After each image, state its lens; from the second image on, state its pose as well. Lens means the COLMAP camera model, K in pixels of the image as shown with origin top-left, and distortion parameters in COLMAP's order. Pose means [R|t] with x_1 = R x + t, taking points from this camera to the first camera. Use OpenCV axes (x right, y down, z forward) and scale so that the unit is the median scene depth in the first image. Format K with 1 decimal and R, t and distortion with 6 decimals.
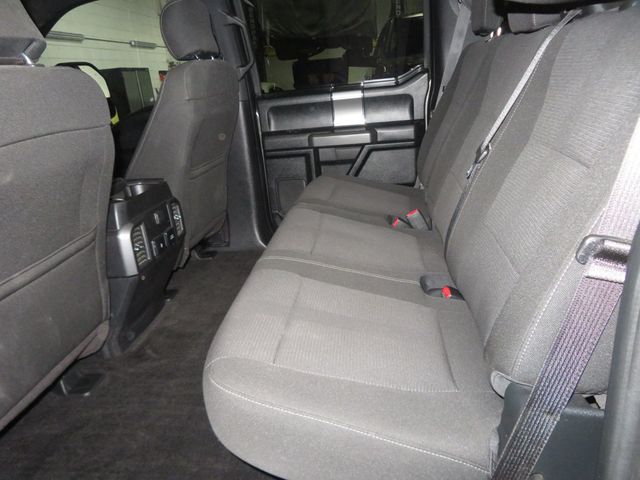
lens RADIAL K [[466.2, 0, 322.5], [0, 466.2, 238.3], [0, 0, 1]] dist [0.001850, 0.016033]
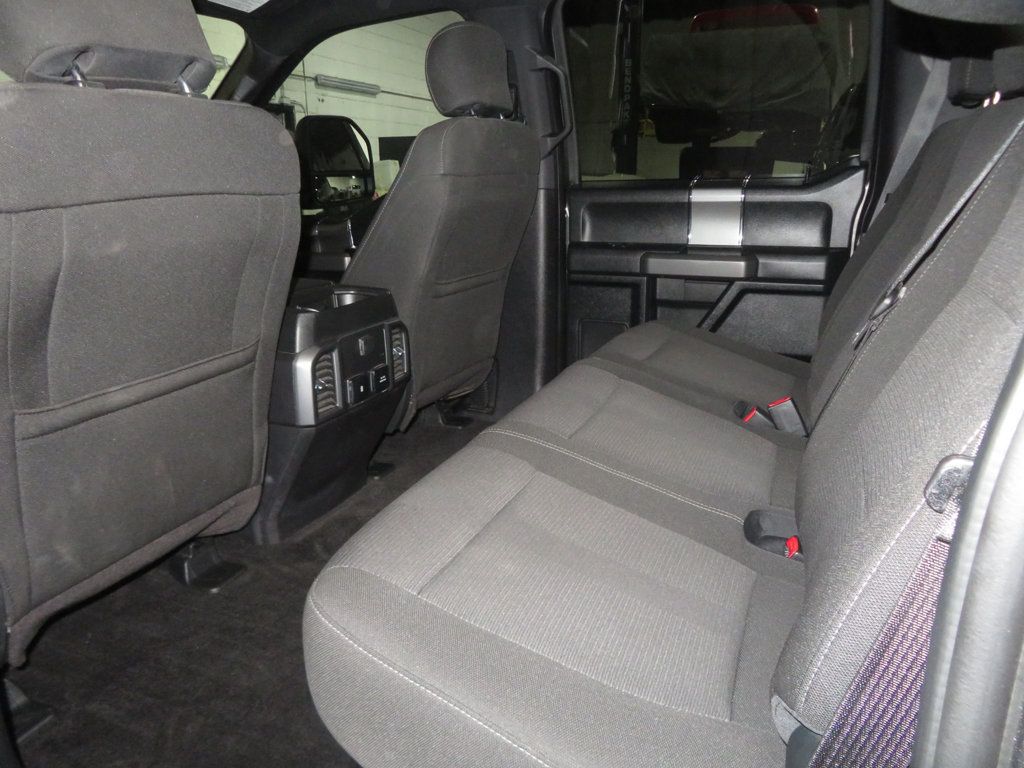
lens RADIAL K [[746.0, 0, 519.2], [0, 746.0, 383.7], [0, 0, 1]] dist [0.001850, 0.016033]
pose [[0.957567, 0.151780, -0.245006, 0.105087], [-0.164620, 0.985815, -0.032684, 0.005274], [0.236570, 0.071630, 0.968970, 0.040447]]
